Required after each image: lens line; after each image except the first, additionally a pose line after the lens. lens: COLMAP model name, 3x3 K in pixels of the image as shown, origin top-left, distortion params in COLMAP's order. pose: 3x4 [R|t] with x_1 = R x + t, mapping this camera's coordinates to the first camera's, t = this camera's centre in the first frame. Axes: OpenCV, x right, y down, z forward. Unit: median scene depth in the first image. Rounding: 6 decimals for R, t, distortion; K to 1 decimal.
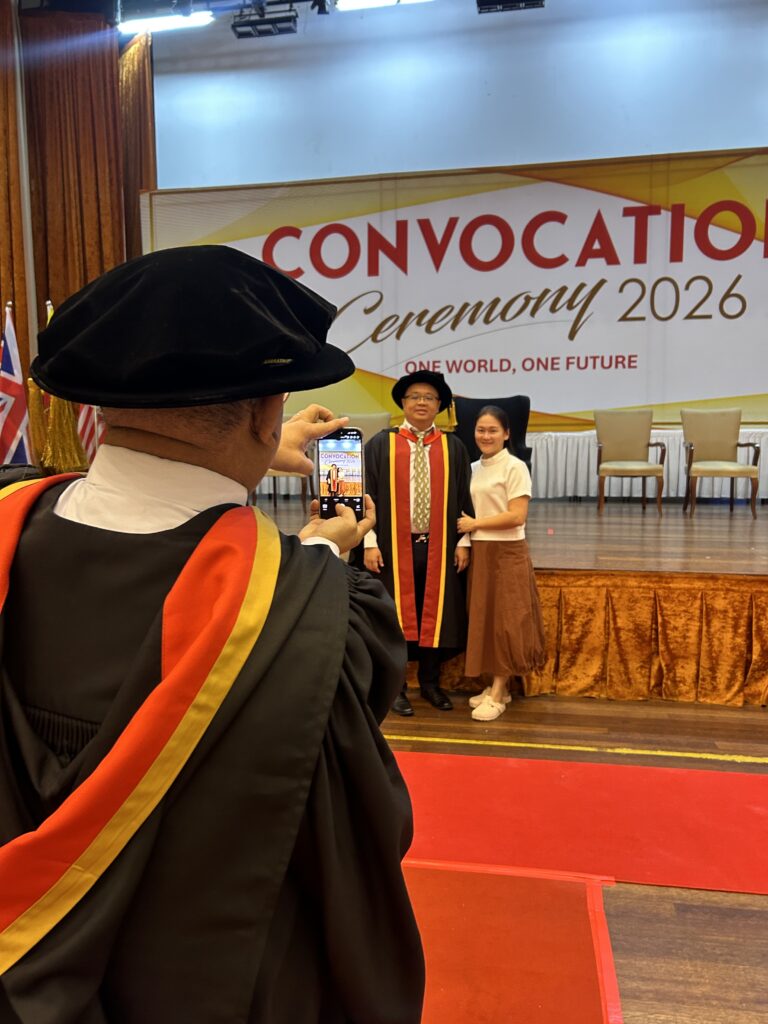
lens RADIAL K [[766.5, 0, 385.1], [0, 766.5, 506.8], [0, 0, 1]] dist [0.064135, -0.091171]
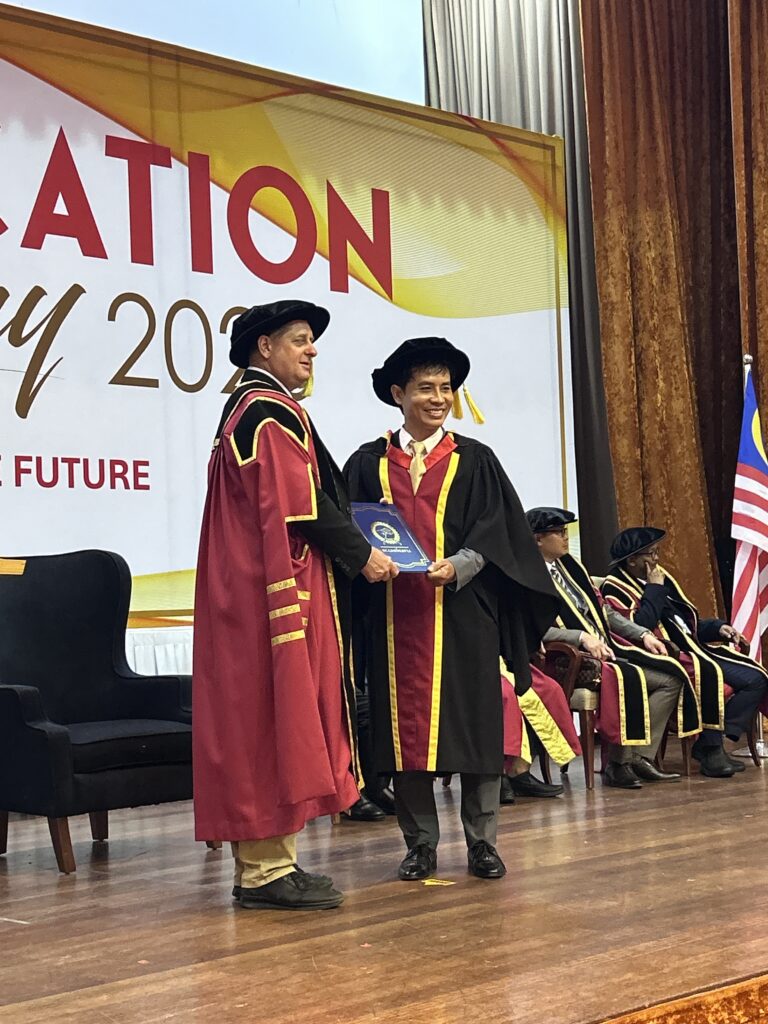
lens RADIAL K [[1762.2, 0, 397.6], [0, 1762.2, 529.0], [0, 0, 1]] dist [0.103730, 0.000000]
pose [[0.582262, 0.019778, 0.812761, -0.417273], [0.099685, 0.990424, -0.095516, -0.044939], [-0.806867, 0.136635, 0.574714, 0.297437]]
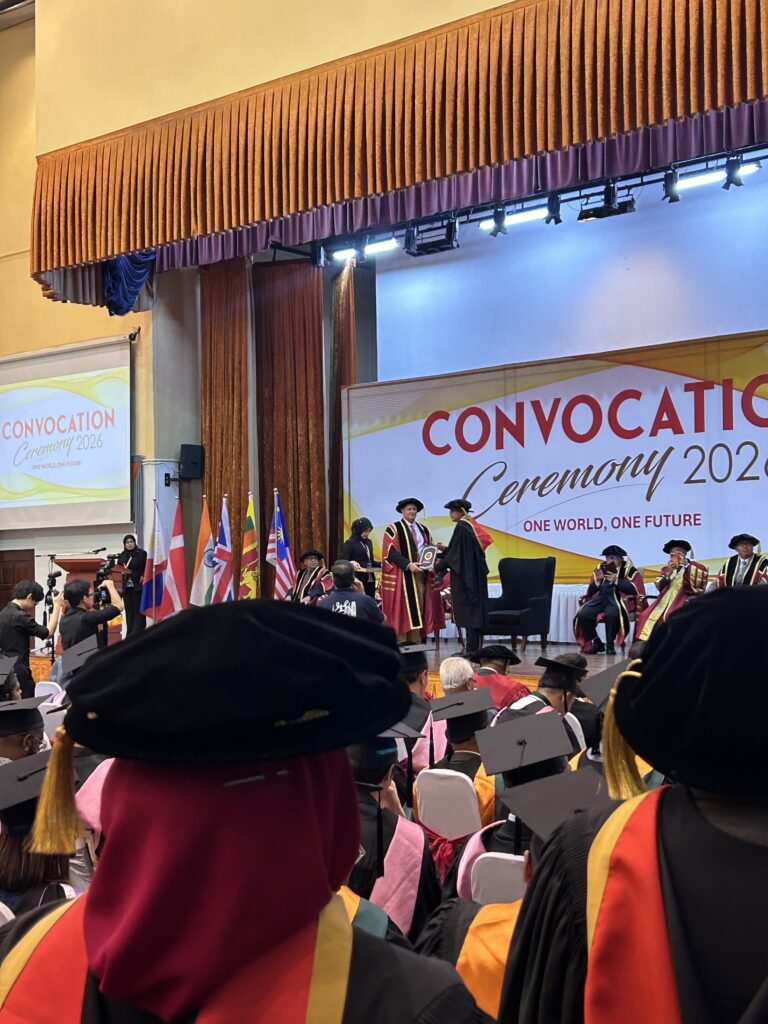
lens RADIAL K [[1423.5, 0, 385.9], [0, 1423.5, 507.9], [0, 0, 1]] dist [0.102597, 0.000000]
pose [[0.863335, -0.031050, -0.503676, 0.952593], [-0.034692, 0.992092, -0.120624, 0.054421], [0.503438, 0.121613, 0.855430, -0.946853]]
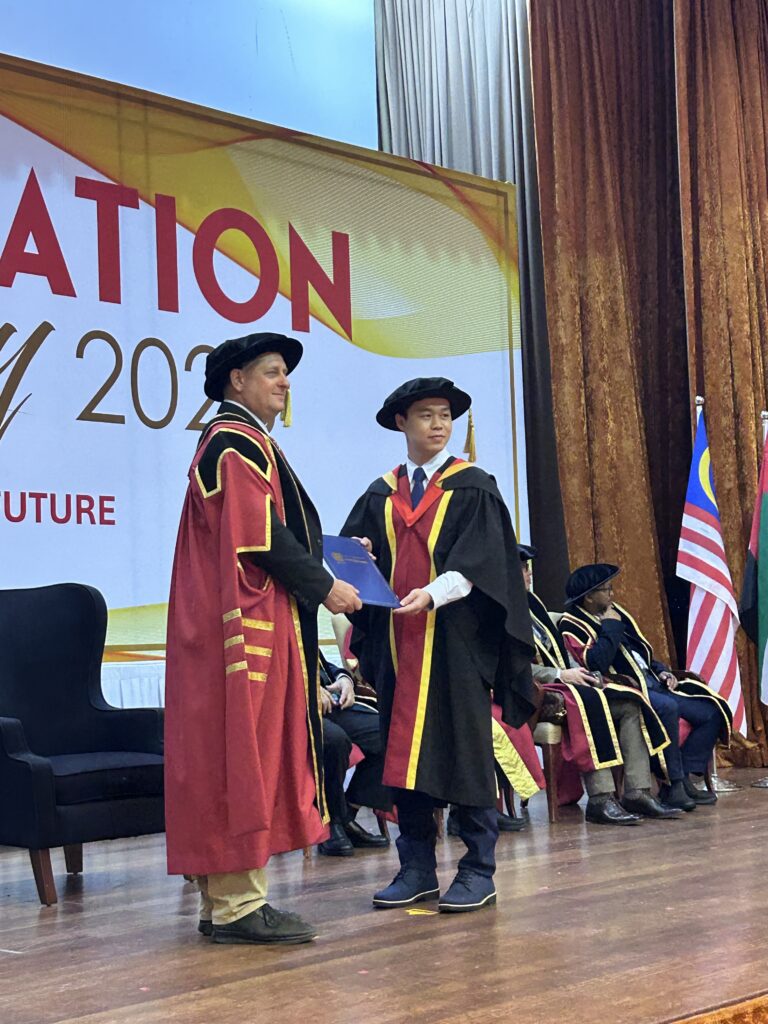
lens RADIAL K [[1762.2, 0, 389.1], [0, 1762.2, 497.3], [0, 0, 1]] dist [0.103730, 0.000000]
pose [[0.550534, 0.055466, 0.832968, -0.442490], [0.099347, 0.986347, -0.131341, -0.043830], [-0.828881, 0.155060, 0.537507, 0.307582]]
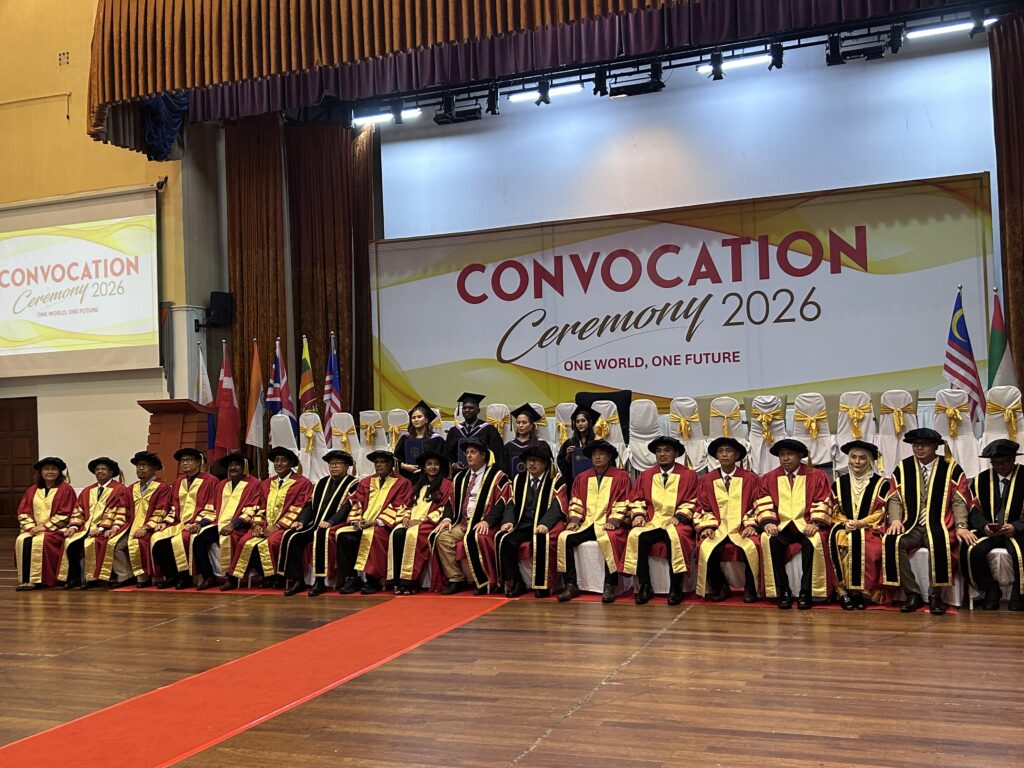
lens RADIAL K [[1049.2, 0, 514.0], [0, 1049.2, 387.7], [0, 0, 1]] dist [0.050172, 0.000000]
pose [[0.979790, -0.035785, -0.196803, 0.298624], [0.012522, 0.992911, -0.118203, 0.060812], [0.199638, 0.113350, 0.973292, -0.737772]]
